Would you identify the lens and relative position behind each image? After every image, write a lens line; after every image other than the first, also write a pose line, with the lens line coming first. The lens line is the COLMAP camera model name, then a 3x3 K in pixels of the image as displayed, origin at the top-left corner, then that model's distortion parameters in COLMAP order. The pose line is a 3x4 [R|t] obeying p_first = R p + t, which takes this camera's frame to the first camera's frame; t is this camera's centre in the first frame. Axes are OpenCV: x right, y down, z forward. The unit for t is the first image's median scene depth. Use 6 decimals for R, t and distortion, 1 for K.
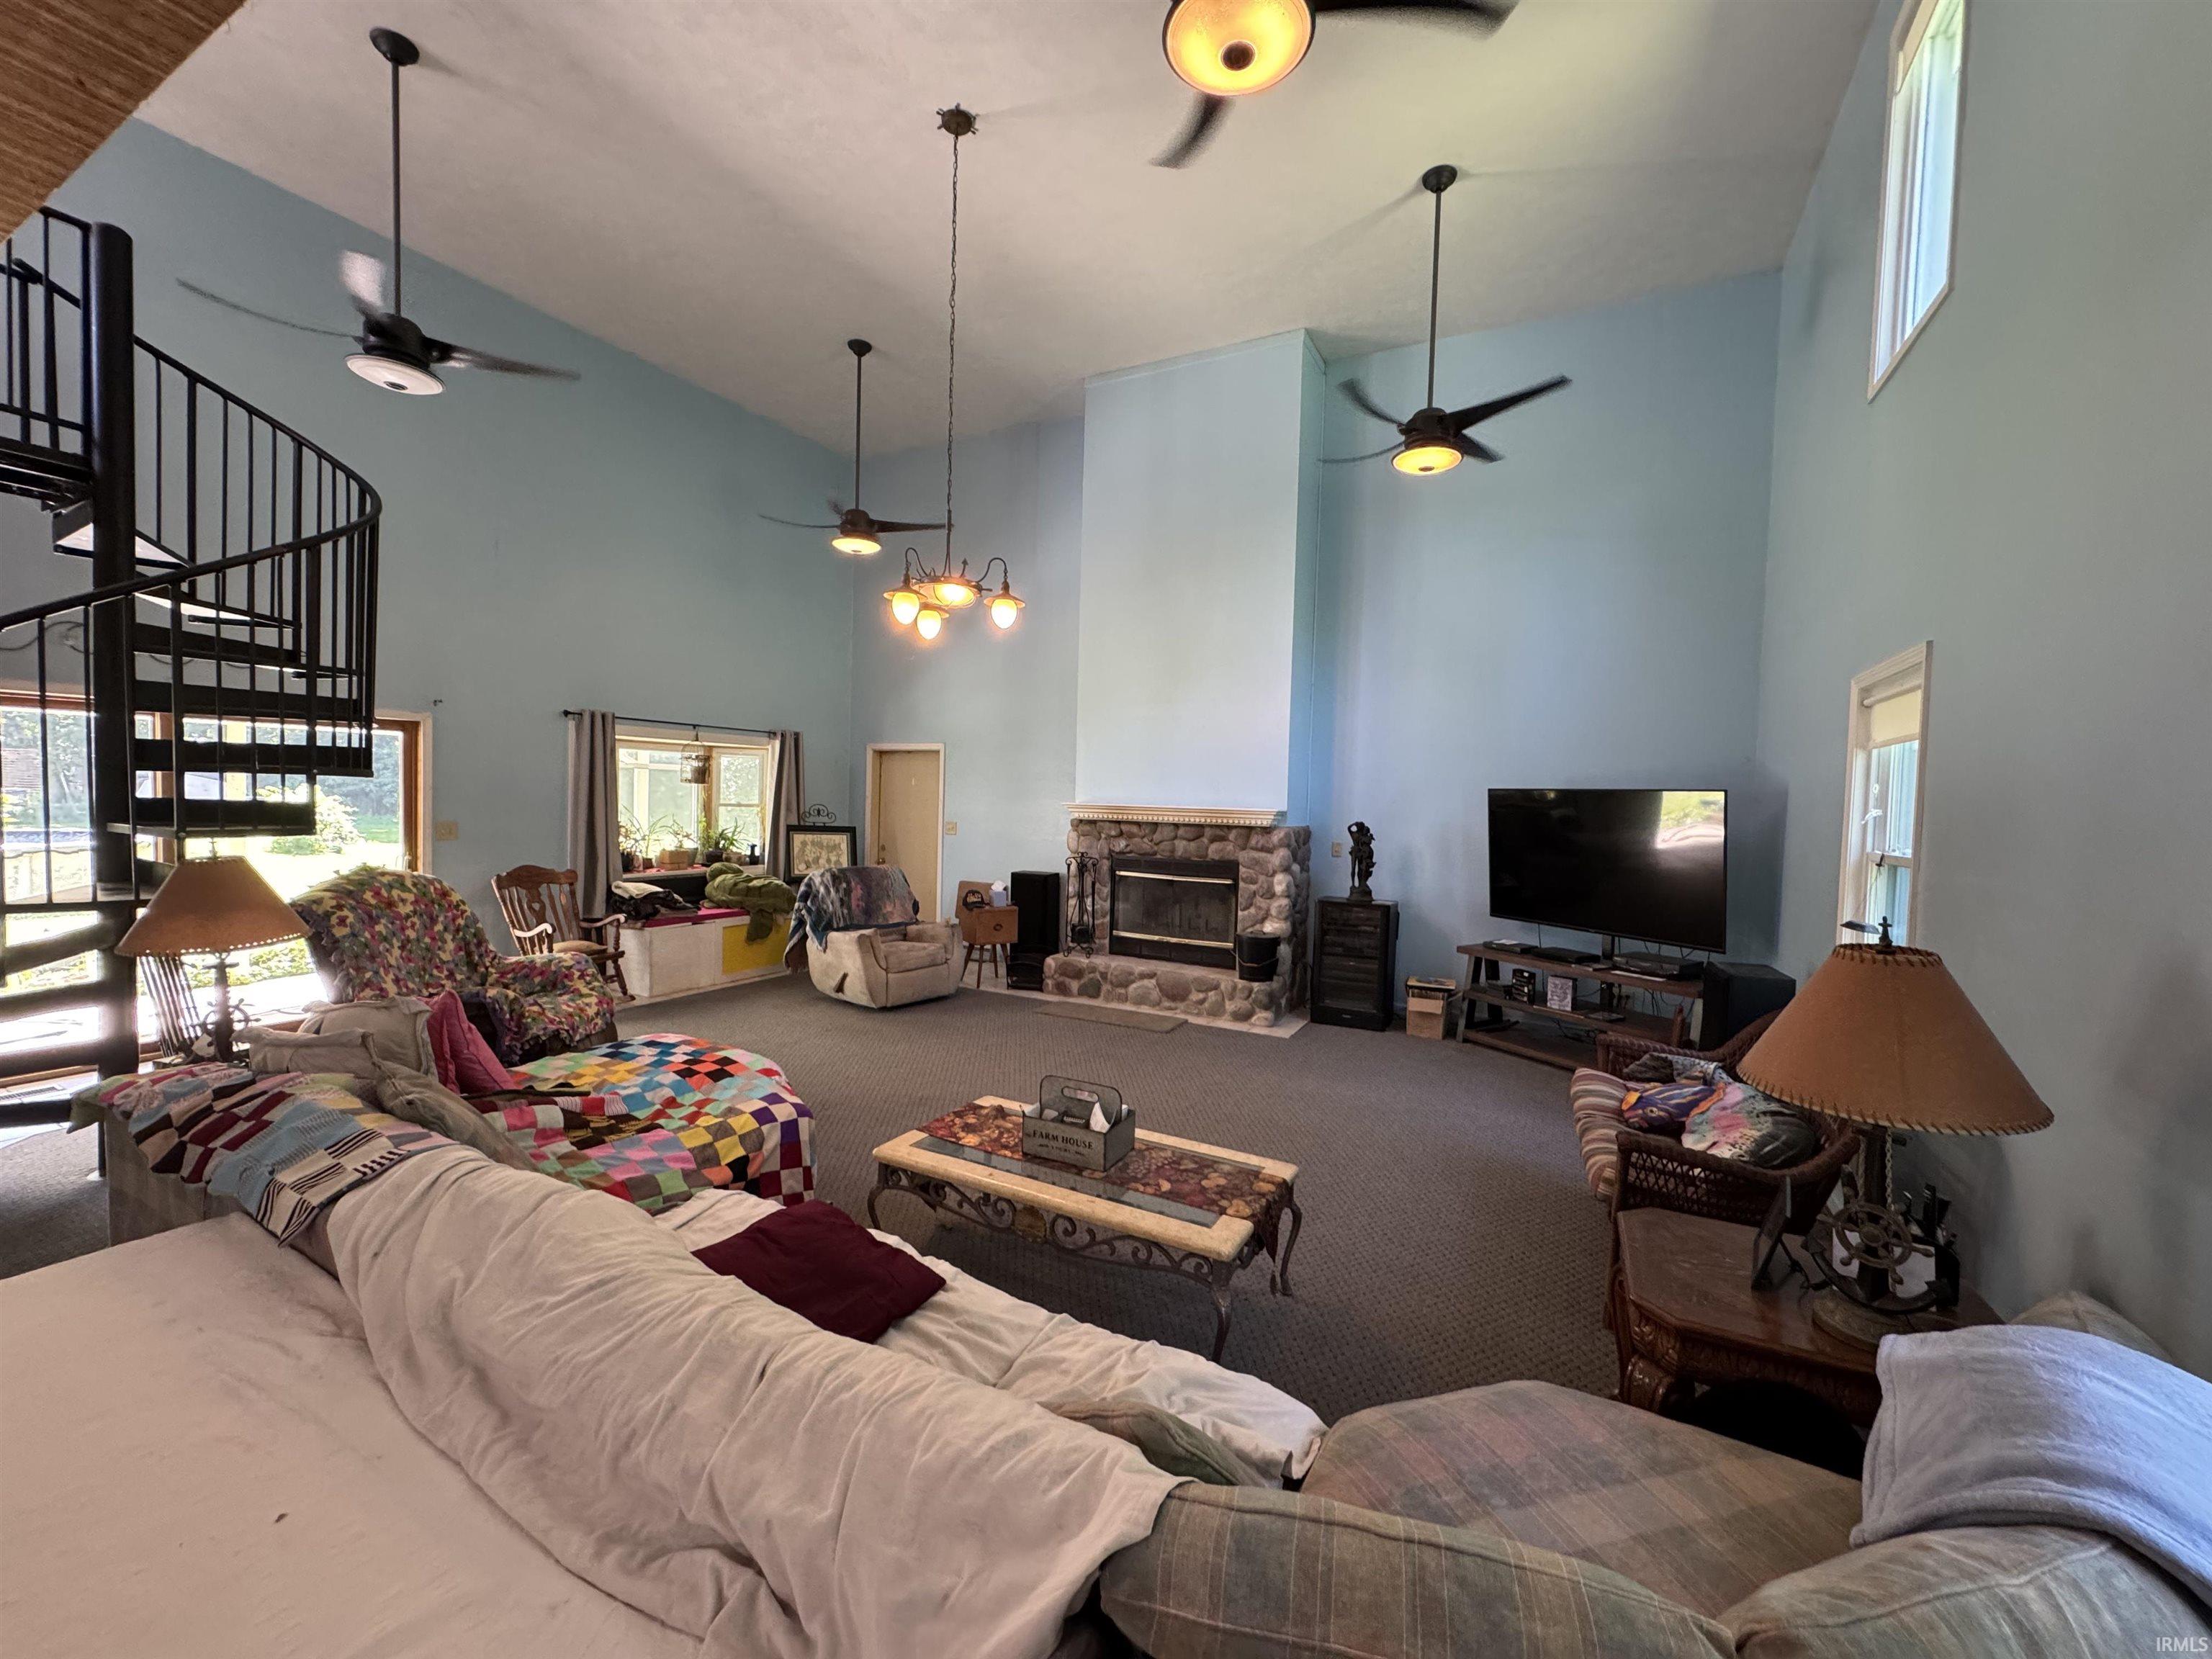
lens RADIAL K [[882.8, 0, 1102.2], [0, 882.8, 833.1], [0, 0, 1]] dist [0.000526, 0.000125]
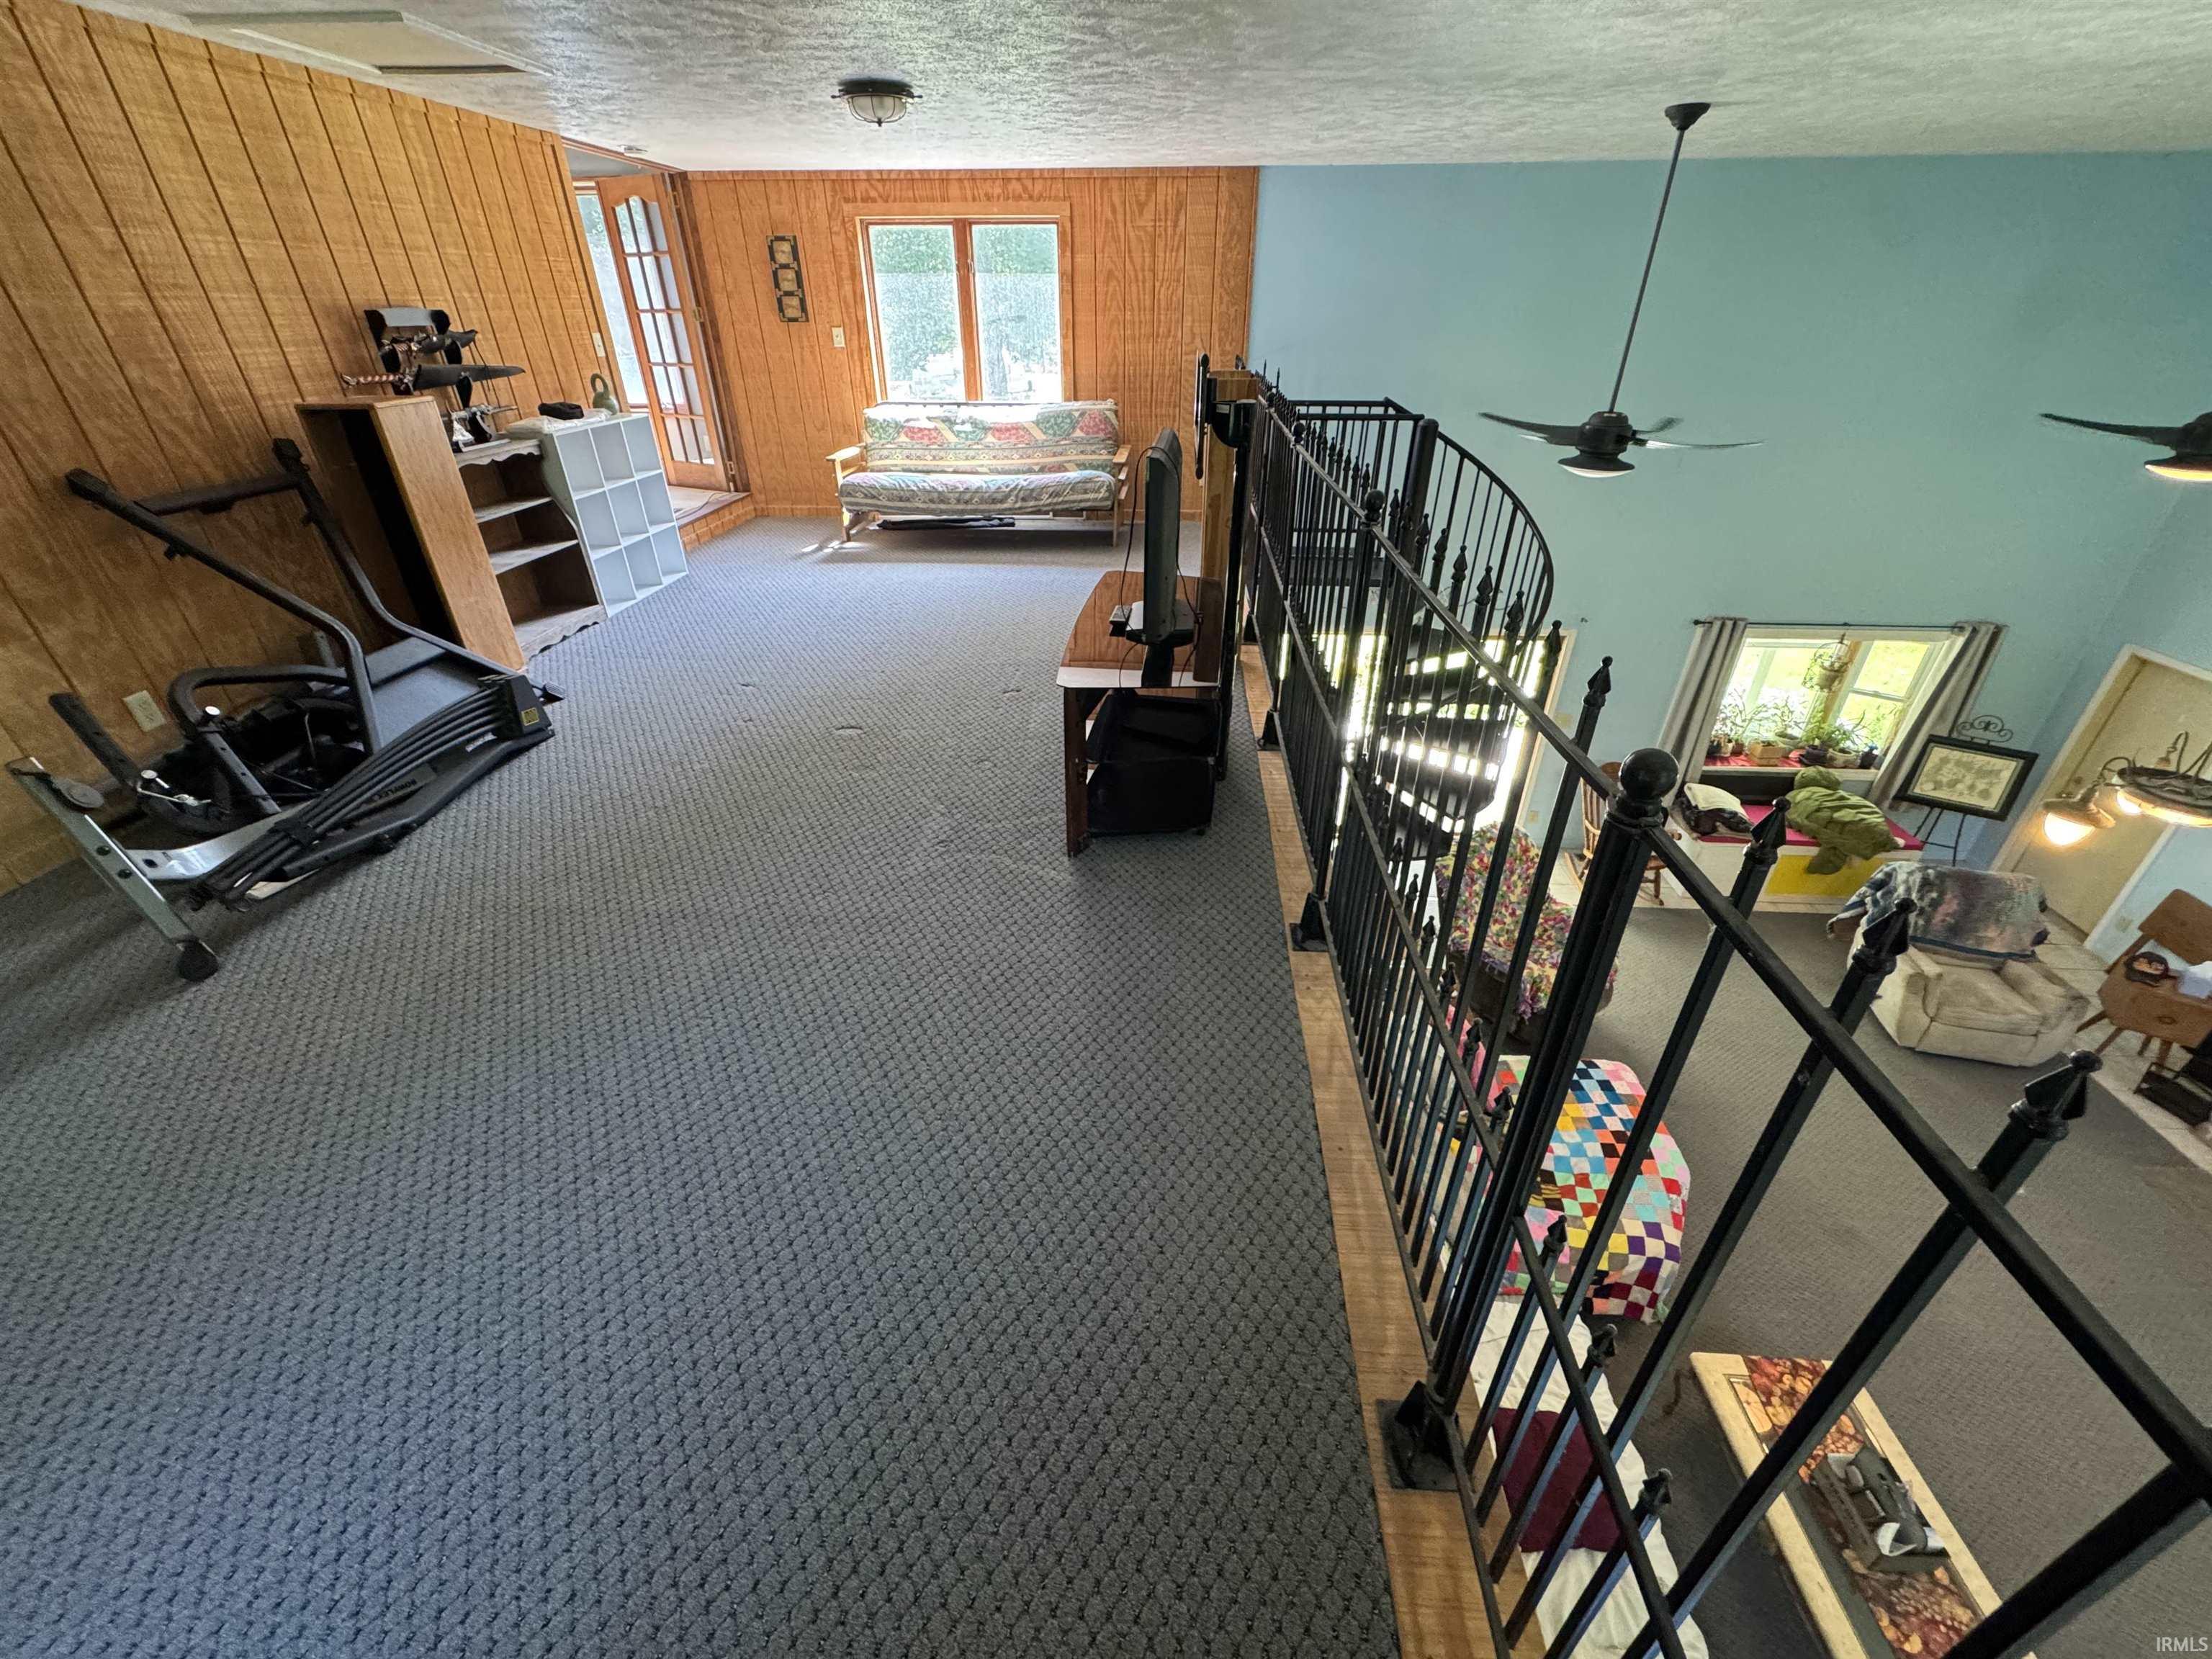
lens RADIAL K [[882.8, 0, 1112.8], [0, 882.8, 829.5], [0, 0, 1]] dist [0.000526, 0.000125]
pose [[0.417750, 0.437499, -0.796291, 0.035568], [-0.021274, 0.880900, 0.472824, -0.403202], [0.908313, -0.180582, 0.377303, -0.052945]]
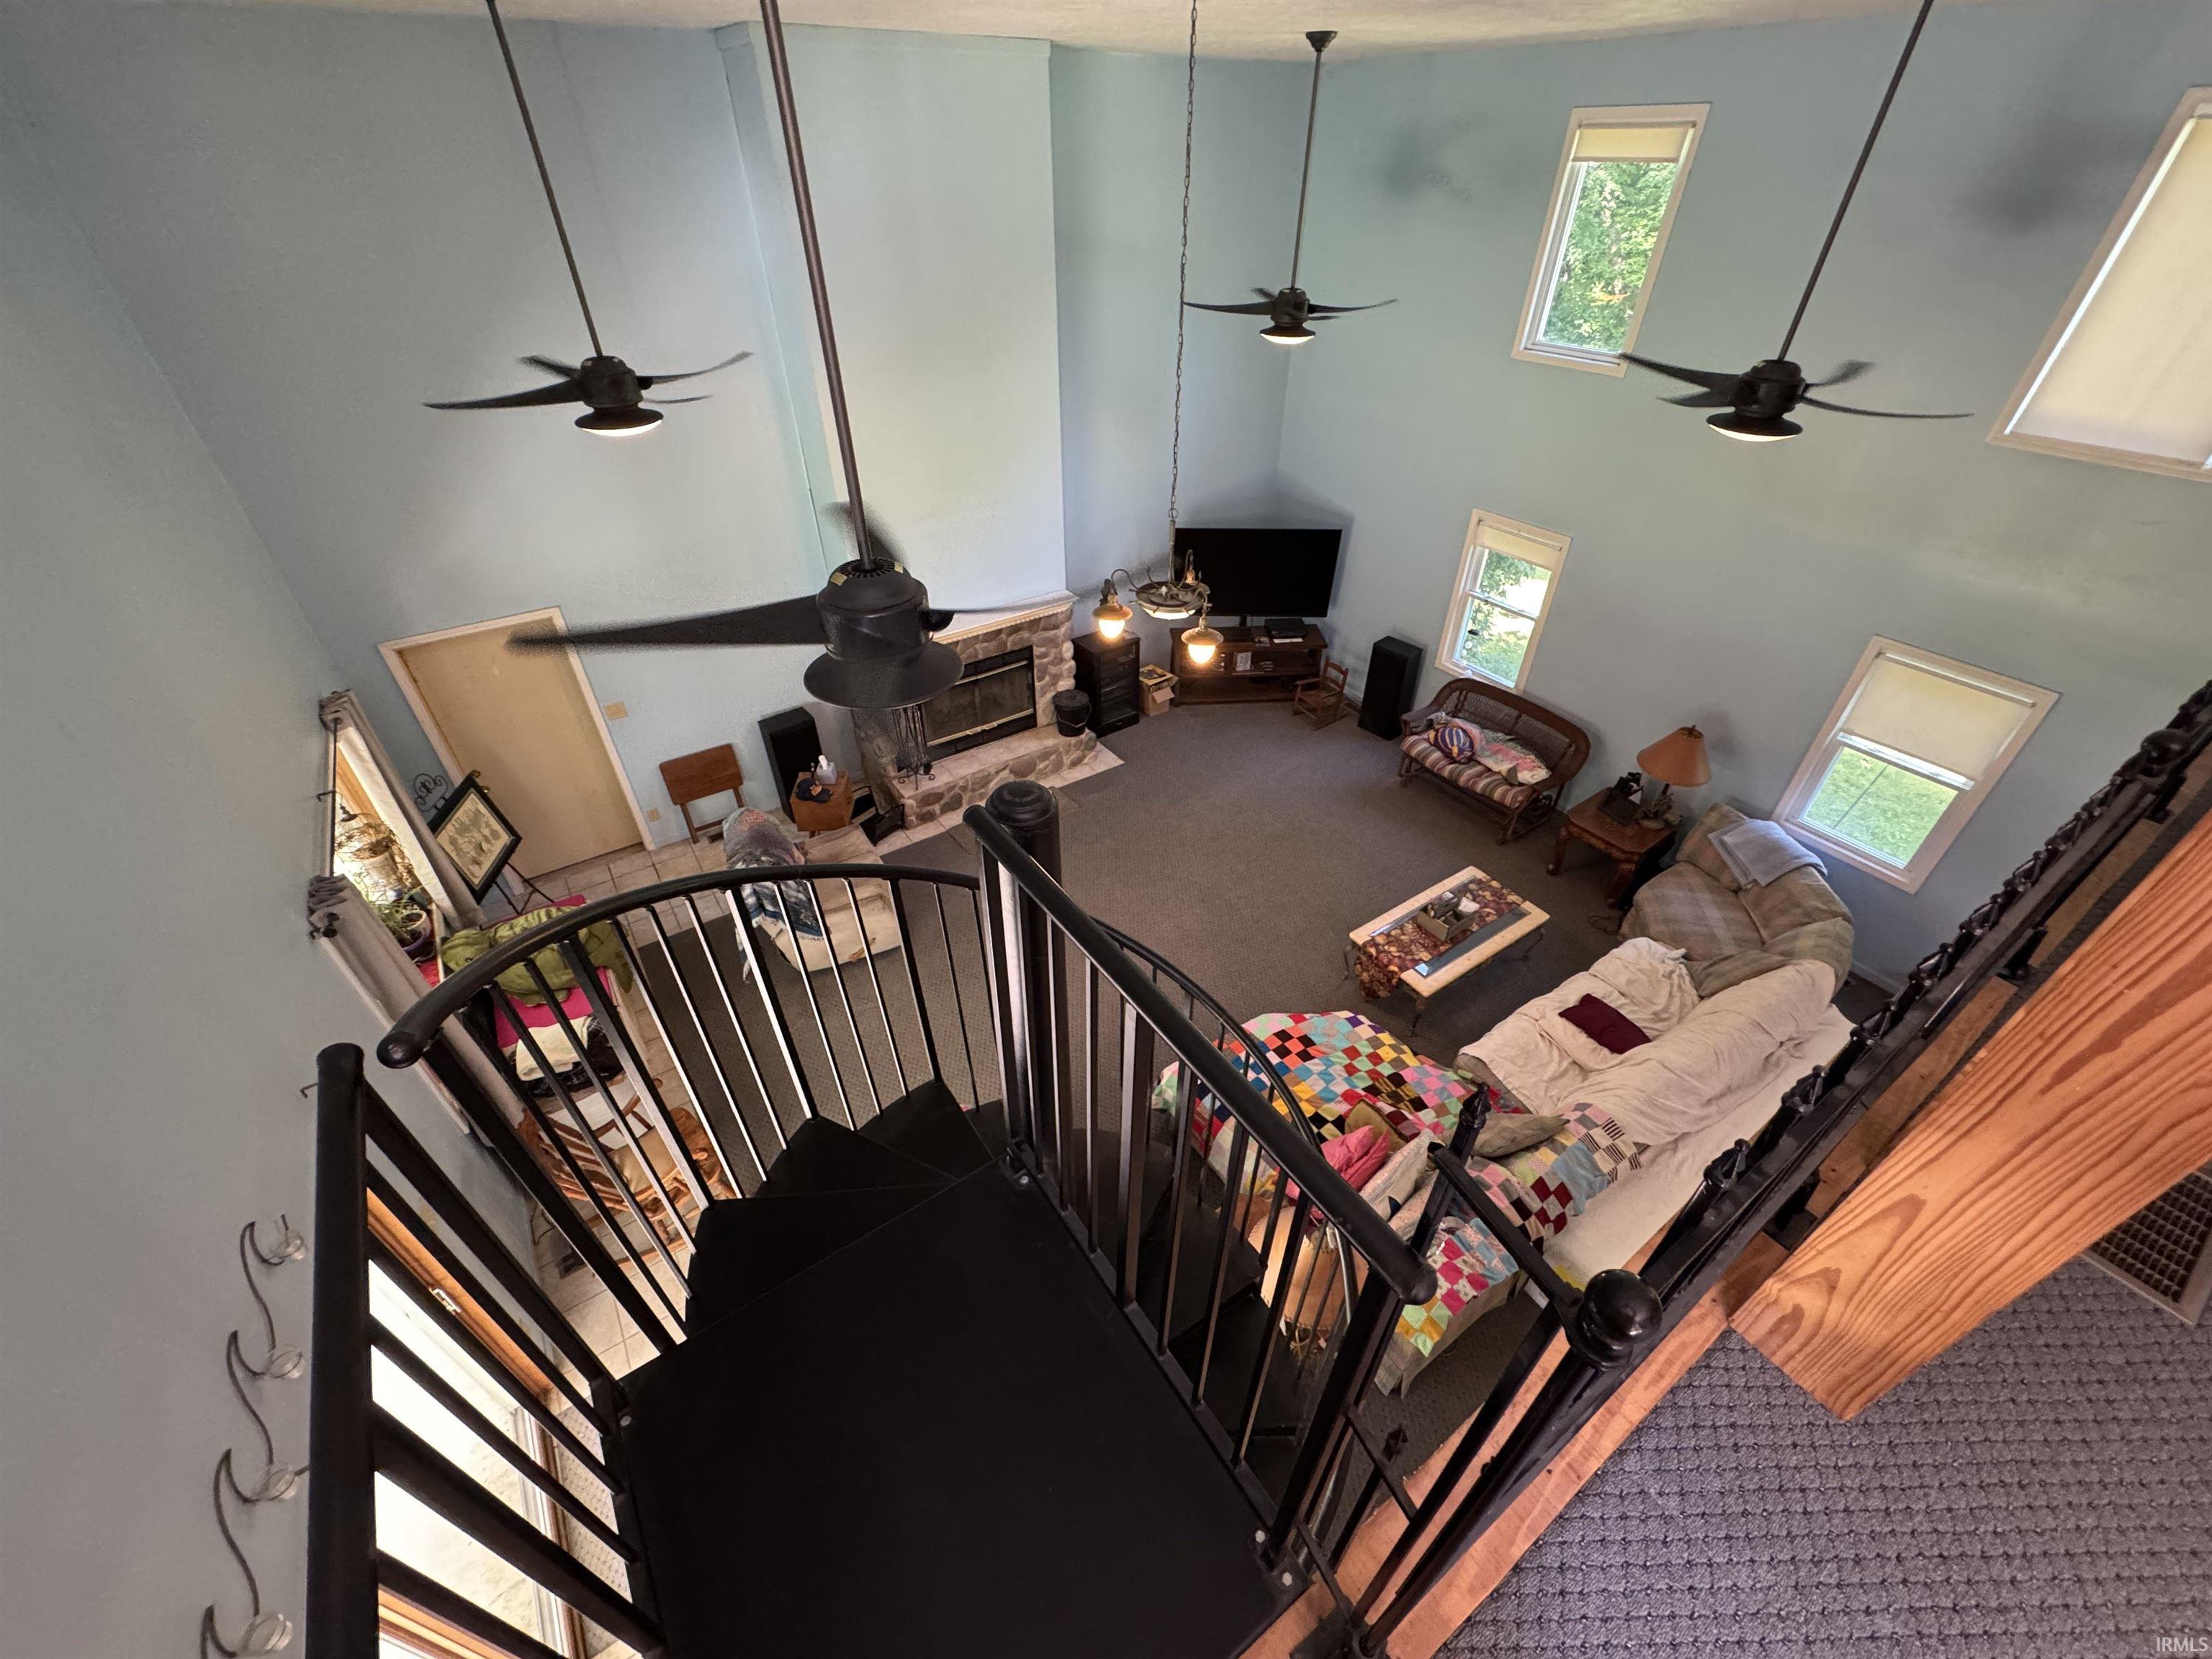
lens RADIAL K [[882.8, 0, 1106.4], [0, 882.8, 853.4], [0, 0, 1]] dist [0.000526, 0.000125]
pose [[0.457159, -0.578416, 0.675604, -0.729261], [0.049065, 0.774876, 0.630207, -0.472799], [-0.888031, -0.254956, 0.382621, 0.427385]]
